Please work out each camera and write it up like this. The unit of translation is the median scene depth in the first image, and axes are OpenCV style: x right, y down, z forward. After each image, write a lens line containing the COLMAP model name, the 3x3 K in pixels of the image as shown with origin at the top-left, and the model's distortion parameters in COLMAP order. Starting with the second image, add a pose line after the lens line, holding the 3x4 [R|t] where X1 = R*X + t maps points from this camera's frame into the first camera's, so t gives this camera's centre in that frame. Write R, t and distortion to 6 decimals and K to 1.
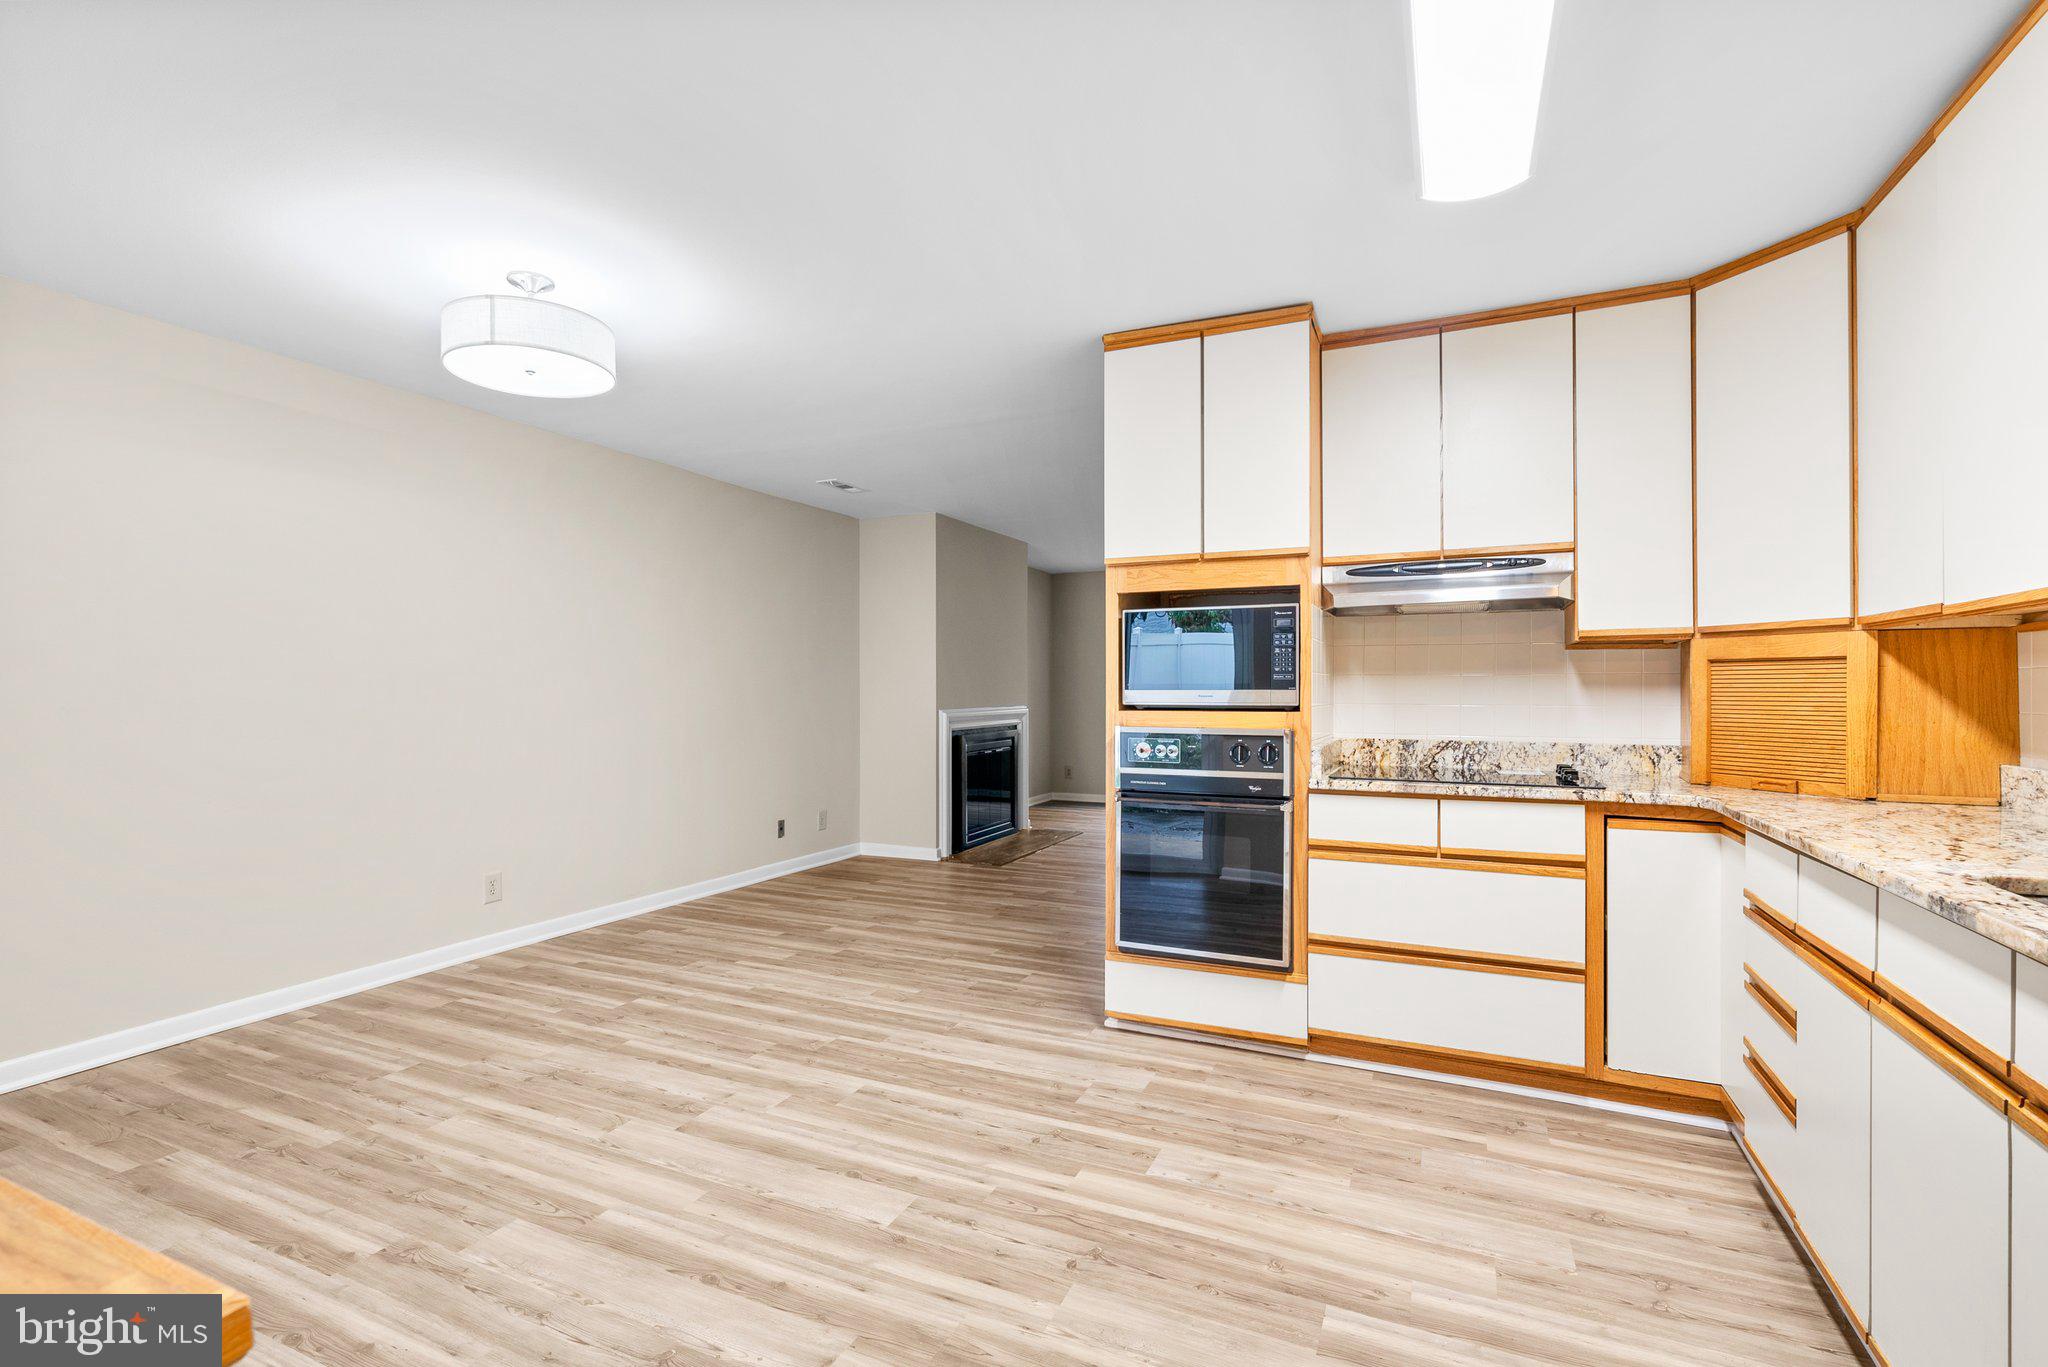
lens RADIAL K [[936.4, 0, 1023.8], [0, 936.4, 687.6], [0, 0, 1]] dist [-0.007844, 0.004270]
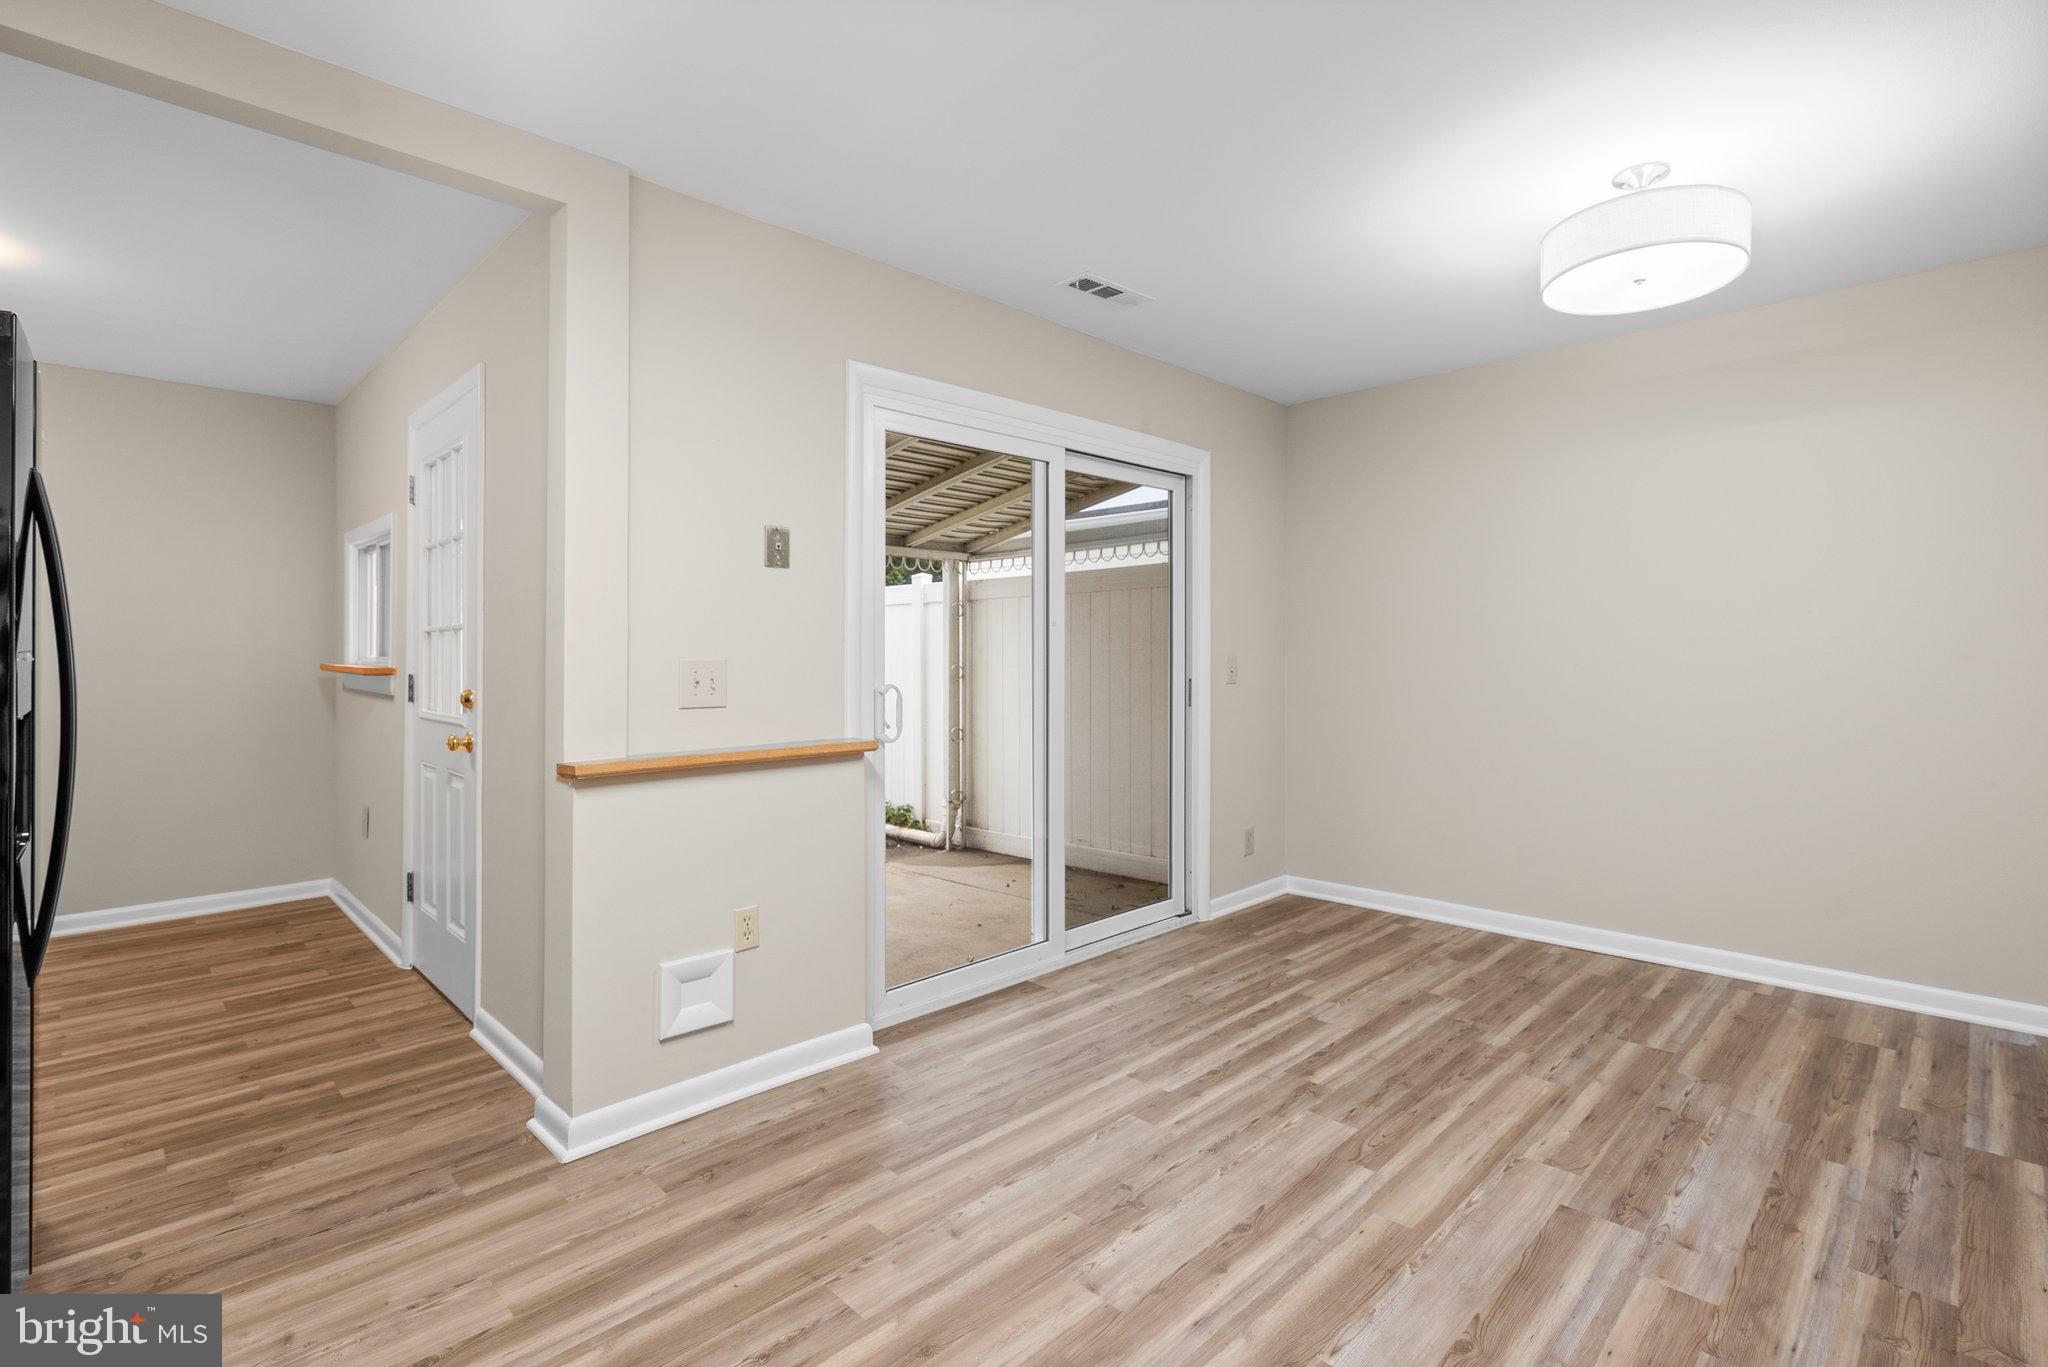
lens RADIAL K [[936.4, 0, 1040.5], [0, 936.4, 657.1], [0, 0, 1]] dist [-0.007844, 0.004270]
pose [[-0.350252, 0.000309, -0.936656, 0.474727], [0.005756, 0.999982, -0.001822, 0.007122], [0.936638, -0.006030, -0.350247, 0.787345]]
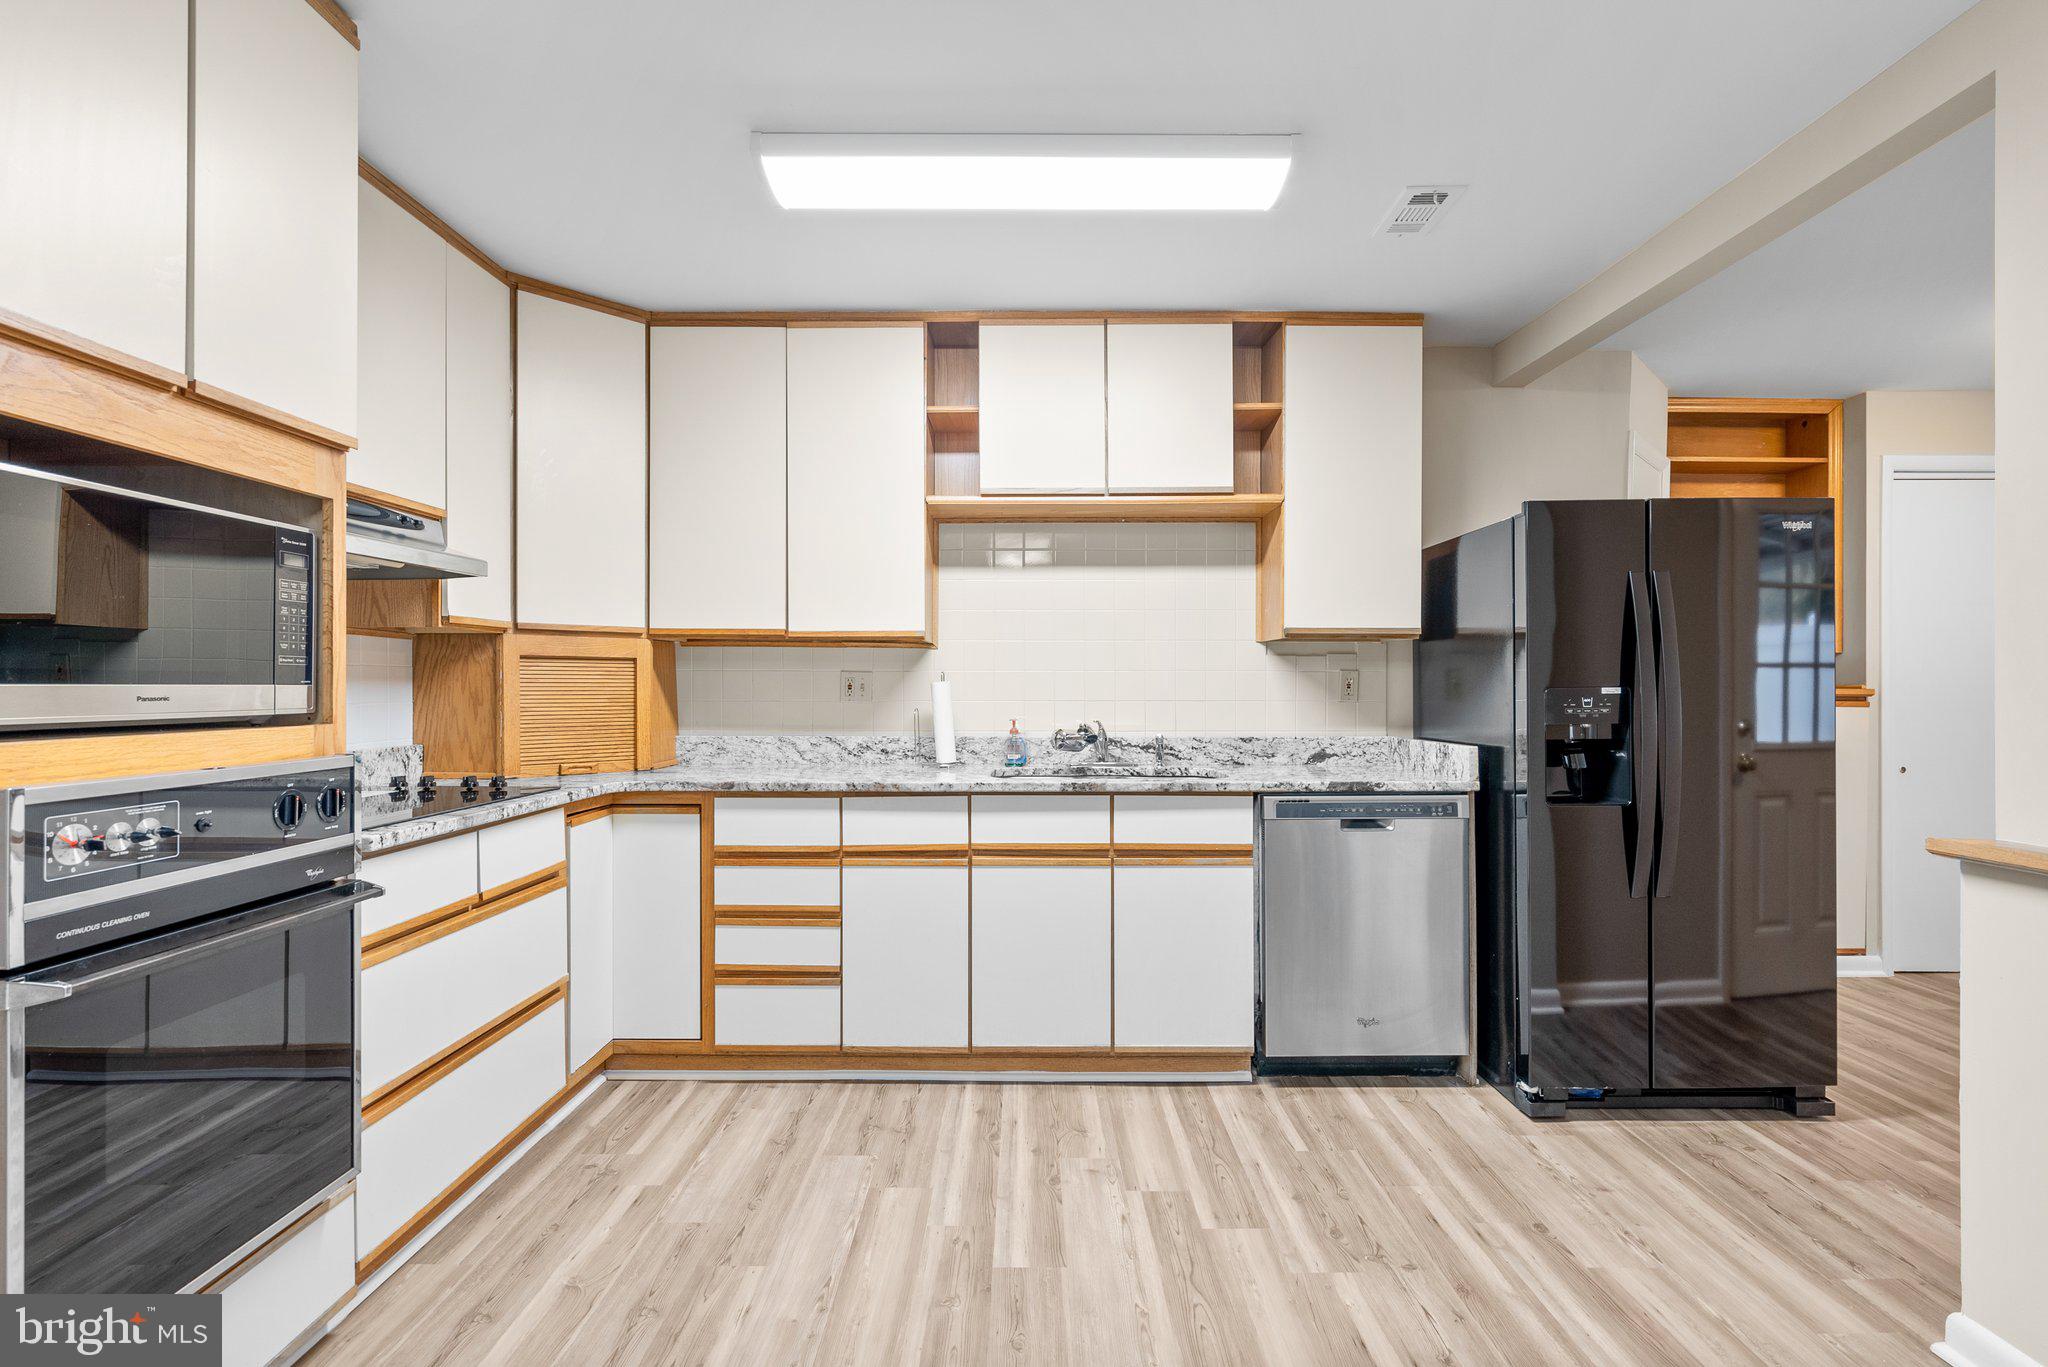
lens RADIAL K [[936.4, 0, 1026.7], [0, 936.4, 686.0], [0, 0, 1]] dist [-0.007844, 0.004270]
pose [[-0.418749, -0.002173, 0.908100, -0.426454], [-0.004650, 0.999989, 0.000249, 0.001062], [-0.908090, -0.004118, -0.418754, 0.923140]]
